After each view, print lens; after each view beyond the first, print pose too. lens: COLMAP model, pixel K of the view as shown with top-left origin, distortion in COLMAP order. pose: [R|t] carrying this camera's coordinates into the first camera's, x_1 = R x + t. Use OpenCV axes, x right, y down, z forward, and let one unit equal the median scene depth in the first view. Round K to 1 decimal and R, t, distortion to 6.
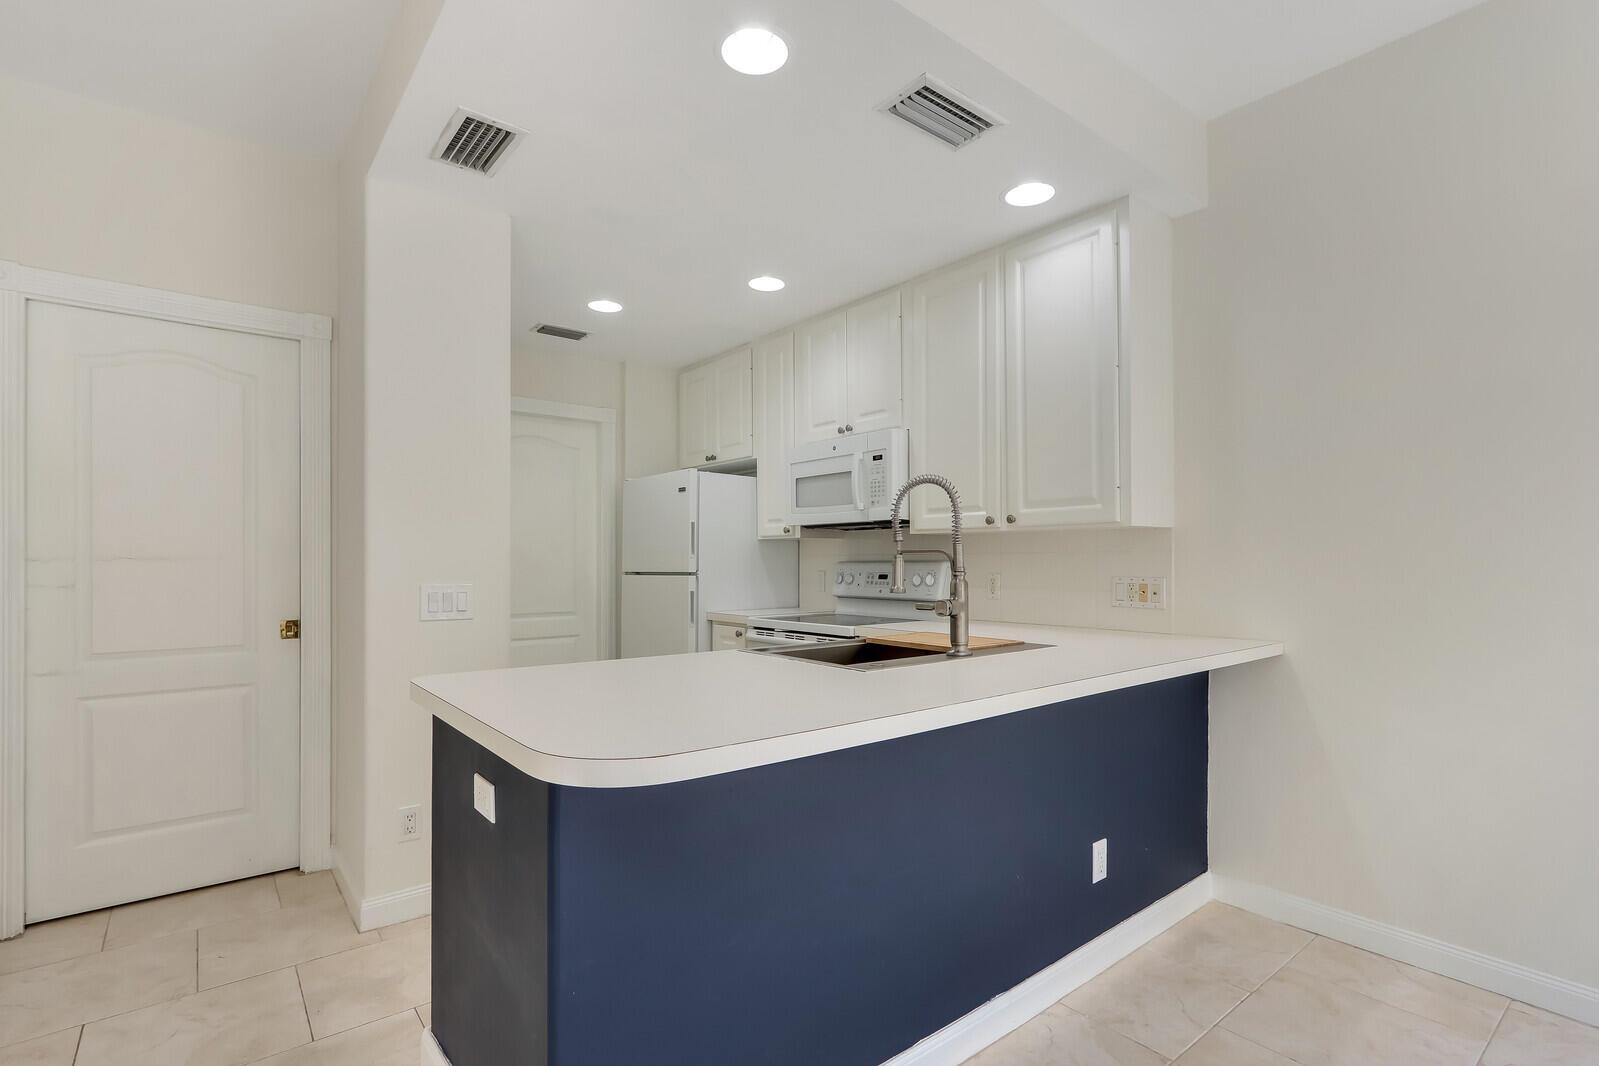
lens RADIAL K [[762.3, 0, 797.1], [0, 762.3, 560.8], [0, 0, 1]] dist [-0.002139, 0.007192]
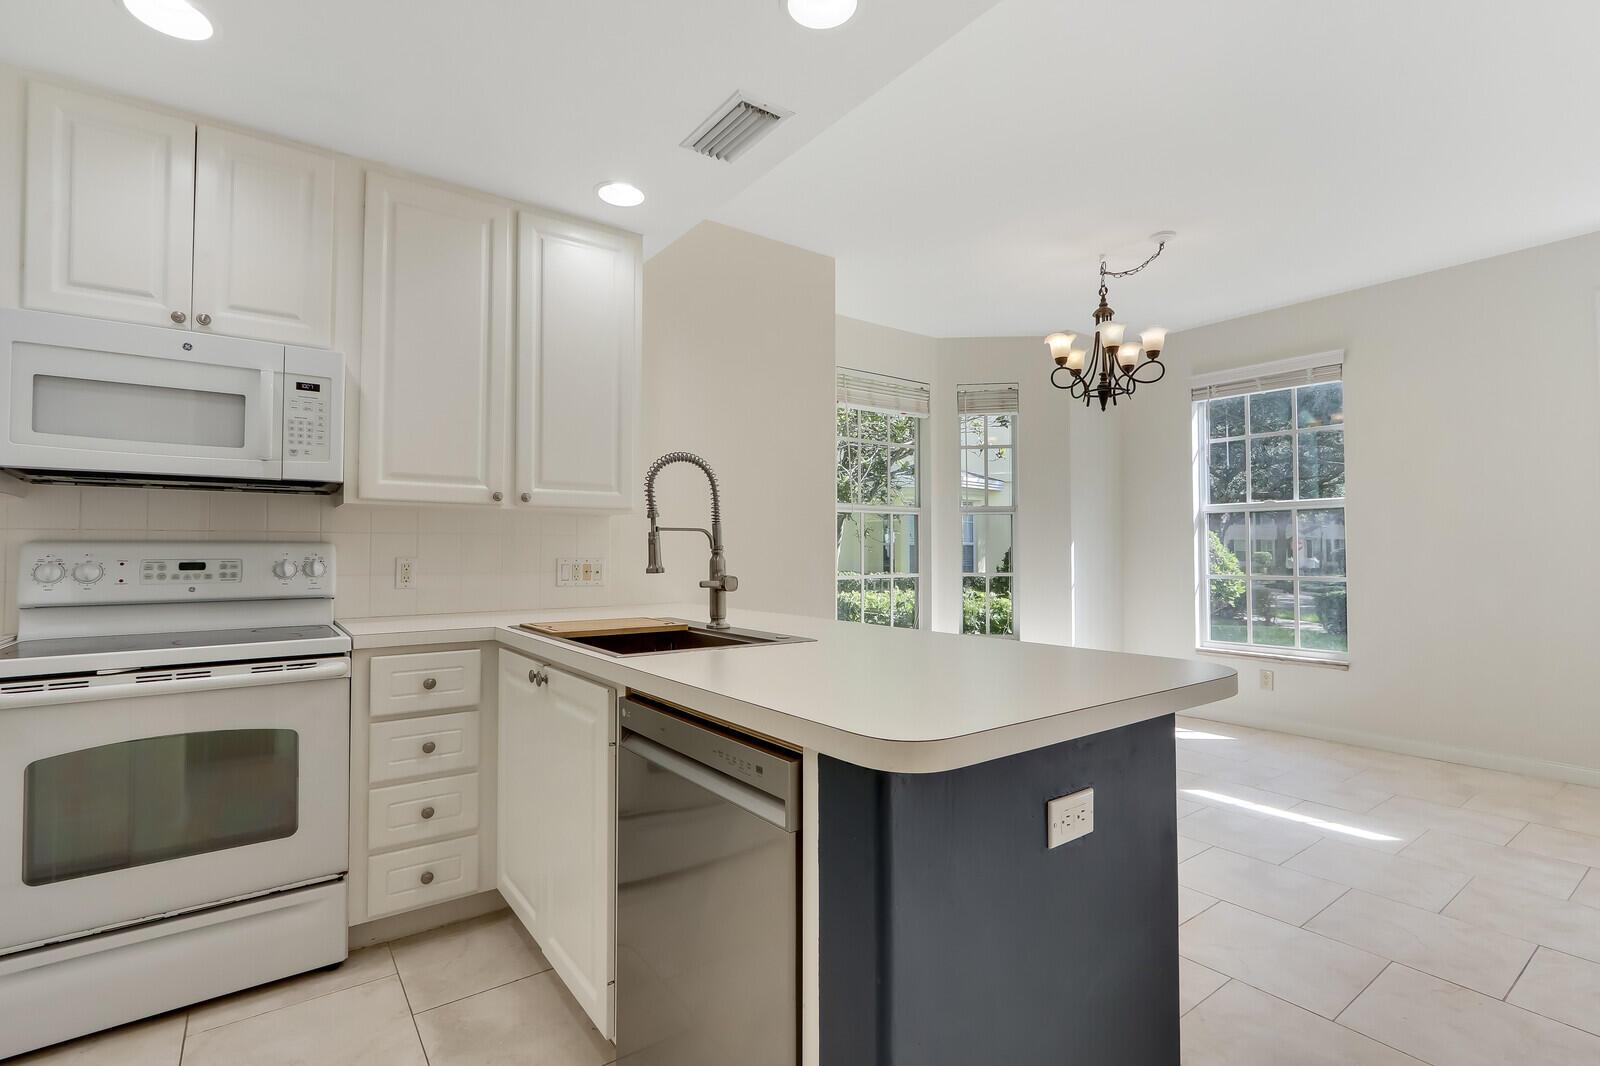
lens RADIAL K [[741.1, 0, 791.4], [0, 741.1, 534.8], [0, 0, 1]] dist [-0.005027, 0.000040]
pose [[0.044814, 0.024954, 0.998684, -0.535860], [-0.000209, 0.999688, -0.024970, 0.011919], [-0.998995, 0.000910, 0.044805, 0.556603]]
